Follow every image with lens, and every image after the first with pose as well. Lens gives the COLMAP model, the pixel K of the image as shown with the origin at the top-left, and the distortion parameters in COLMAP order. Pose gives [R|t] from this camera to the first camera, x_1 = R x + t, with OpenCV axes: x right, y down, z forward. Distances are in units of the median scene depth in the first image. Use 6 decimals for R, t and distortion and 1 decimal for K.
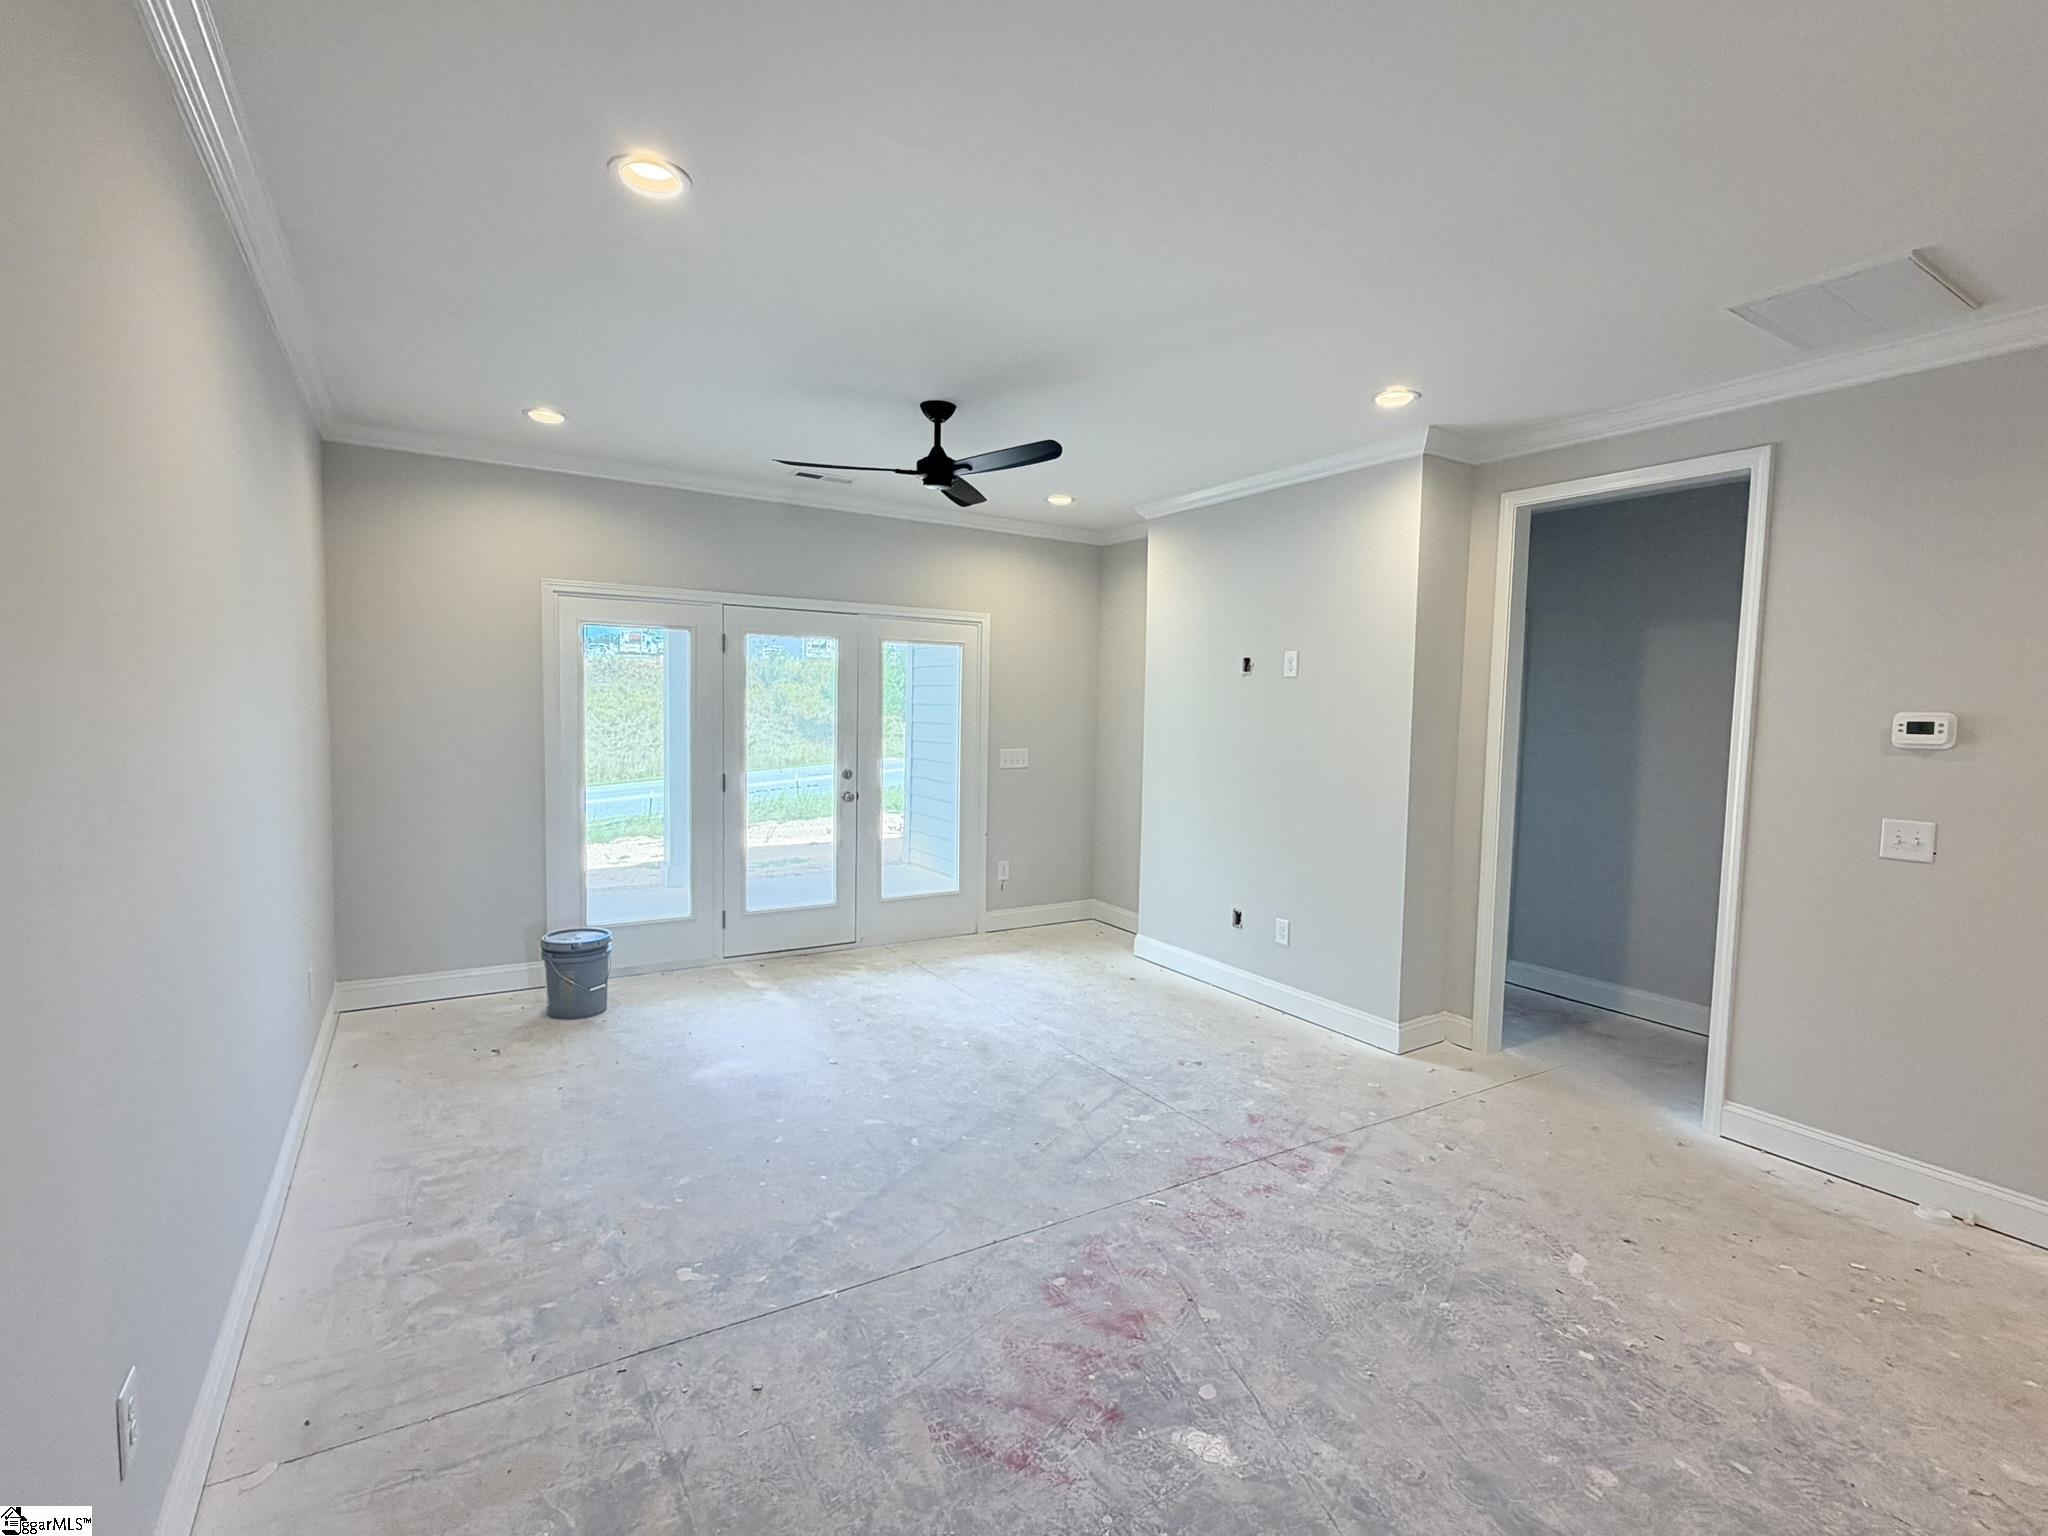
lens RADIAL K [[949.6, 0, 1024.0], [0, 949.6, 768.0], [0, 0, 1]] dist [-0.002350, 0.000589]
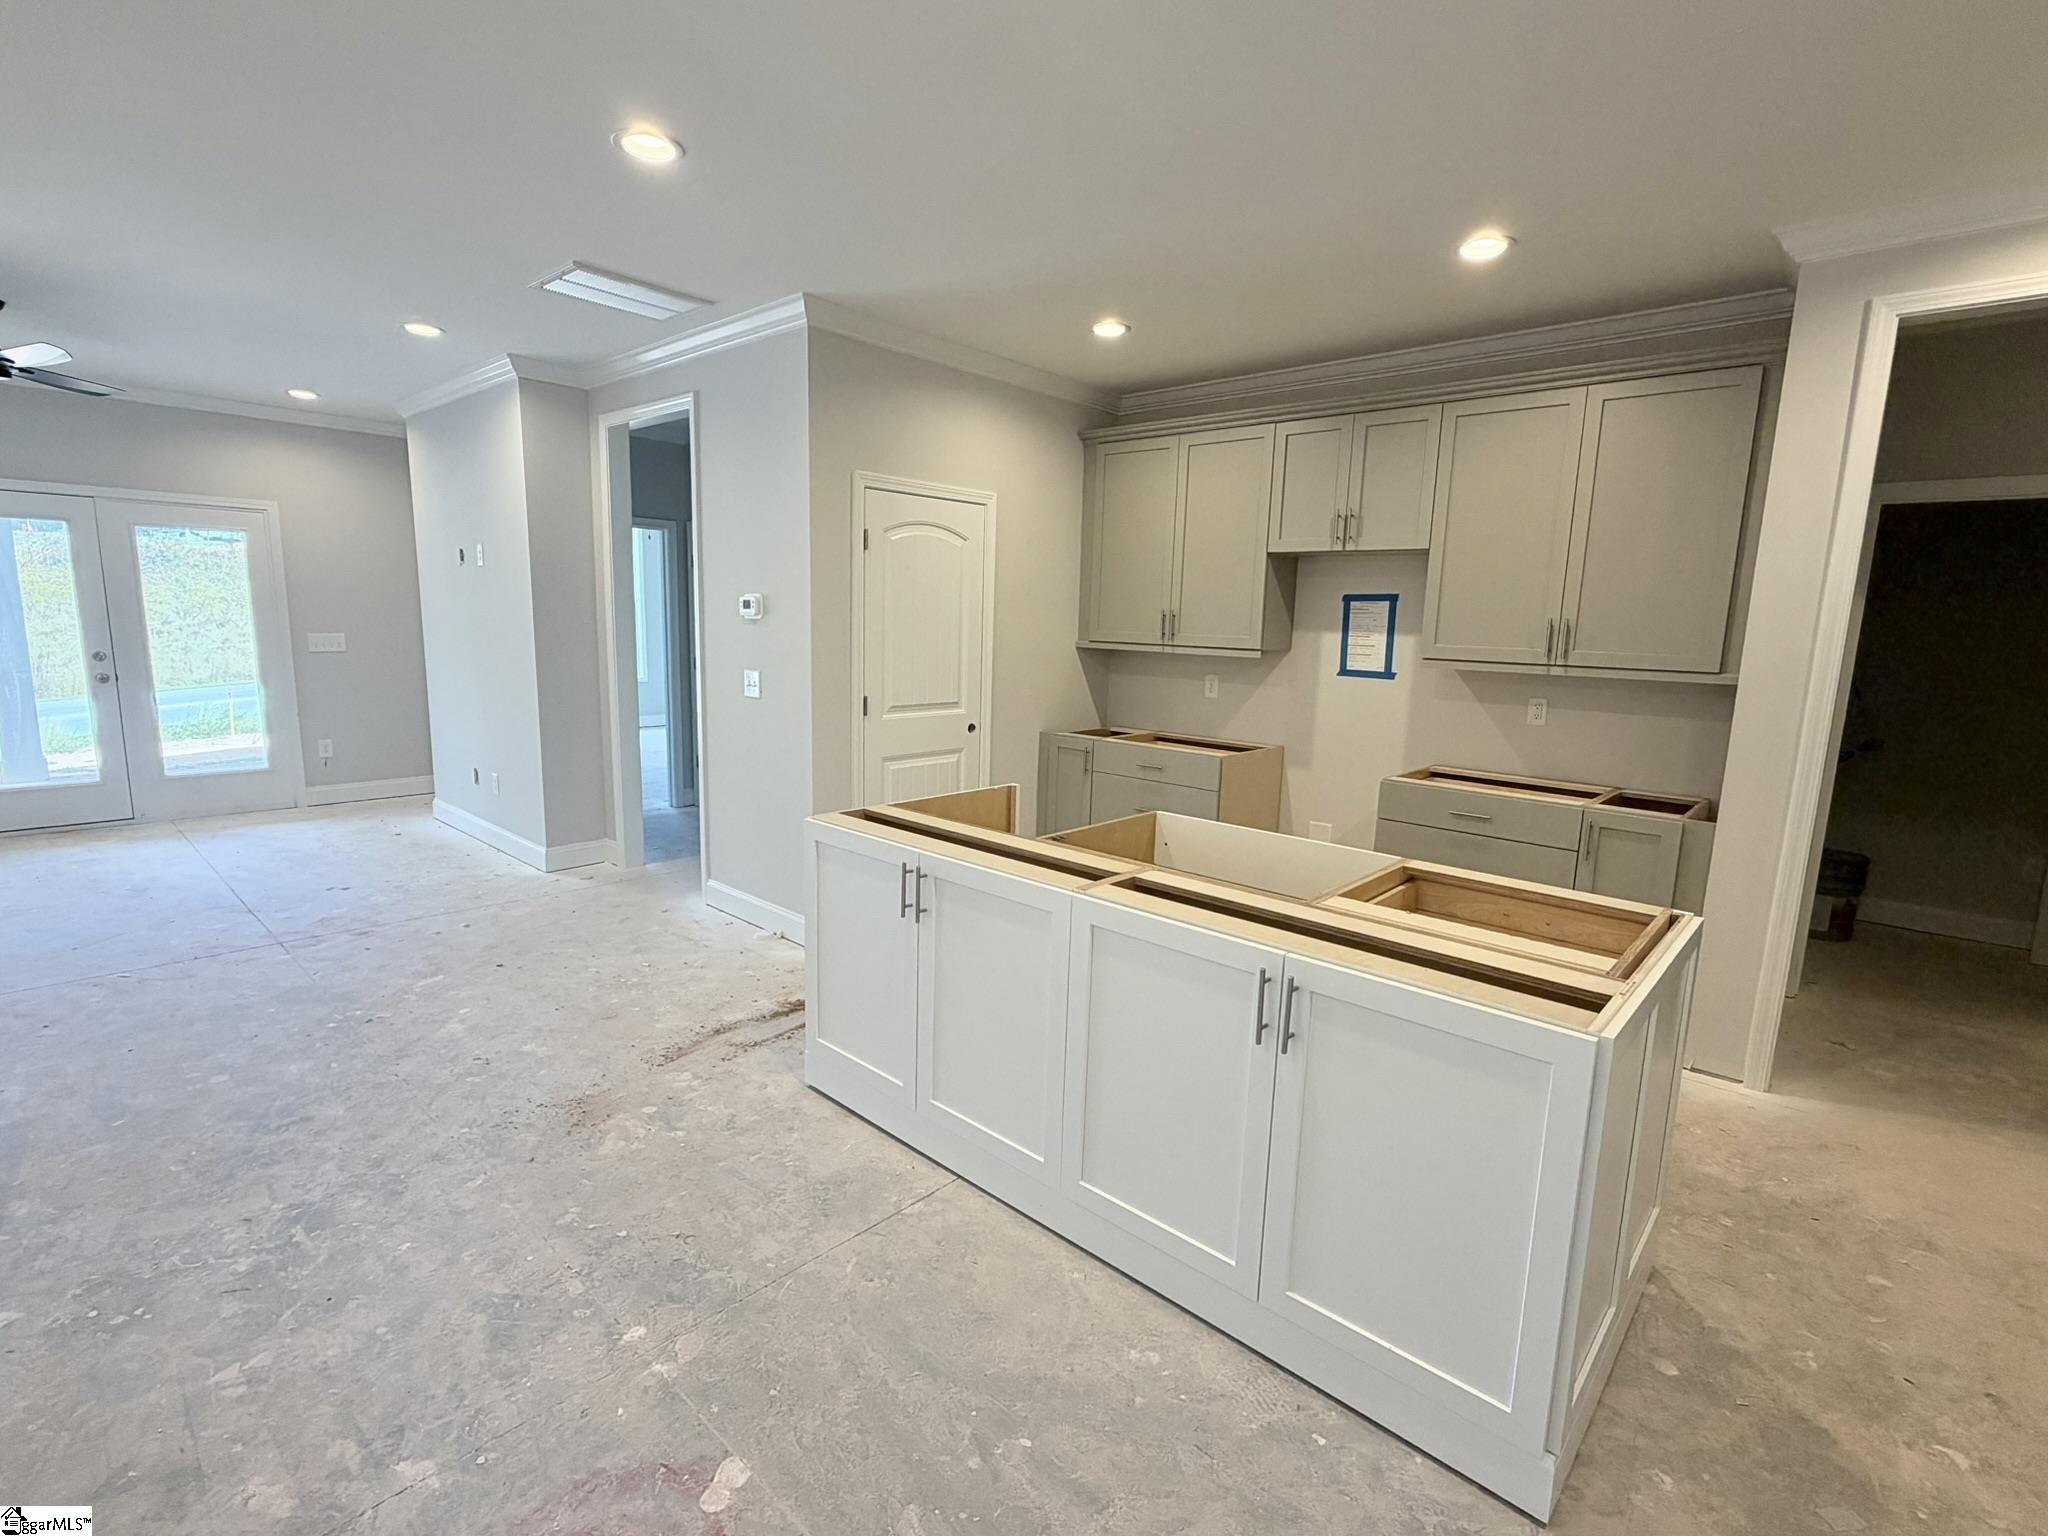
lens RADIAL K [[949.6, 0, 1024.0], [0, 949.6, 768.0], [0, 0, 1]] dist [-0.002350, 0.000589]
pose [[0.961448, -0.036719, 0.272525, 0.652557], [0.009380, 0.994847, 0.100948, 0.043422], [-0.274827, -0.094500, 0.956838, -0.353012]]
